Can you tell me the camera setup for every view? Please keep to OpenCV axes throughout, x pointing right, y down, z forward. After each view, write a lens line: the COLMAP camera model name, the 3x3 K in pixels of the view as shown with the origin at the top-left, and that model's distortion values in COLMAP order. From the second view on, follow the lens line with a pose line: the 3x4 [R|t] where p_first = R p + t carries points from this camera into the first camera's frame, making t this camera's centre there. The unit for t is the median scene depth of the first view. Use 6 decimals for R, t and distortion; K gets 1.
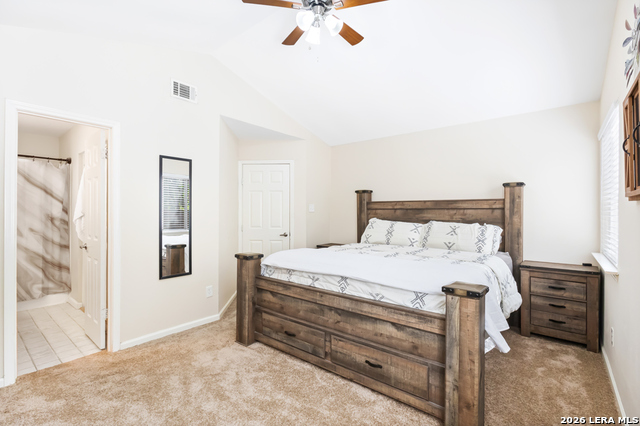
lens RADIAL K [[297.7, 0, 319.9], [0, 297.7, 211.6], [0, 0, 1]] dist [-0.001282, 0.000141]
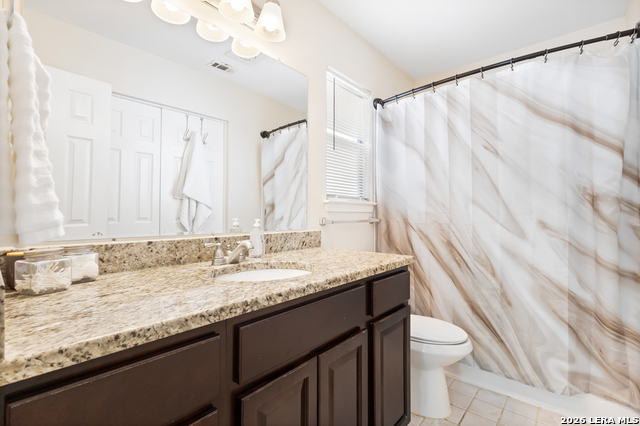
lens RADIAL K [[297.7, 0, 319.8], [0, 297.7, 211.8], [0, 0, 1]] dist [-0.001282, 0.000141]
pose [[-0.038574, -0.015593, -0.999134, -0.514828], [0.000352, 0.999878, -0.015619, 0.047470], [0.999256, -0.000954, -0.038564, 0.673881]]
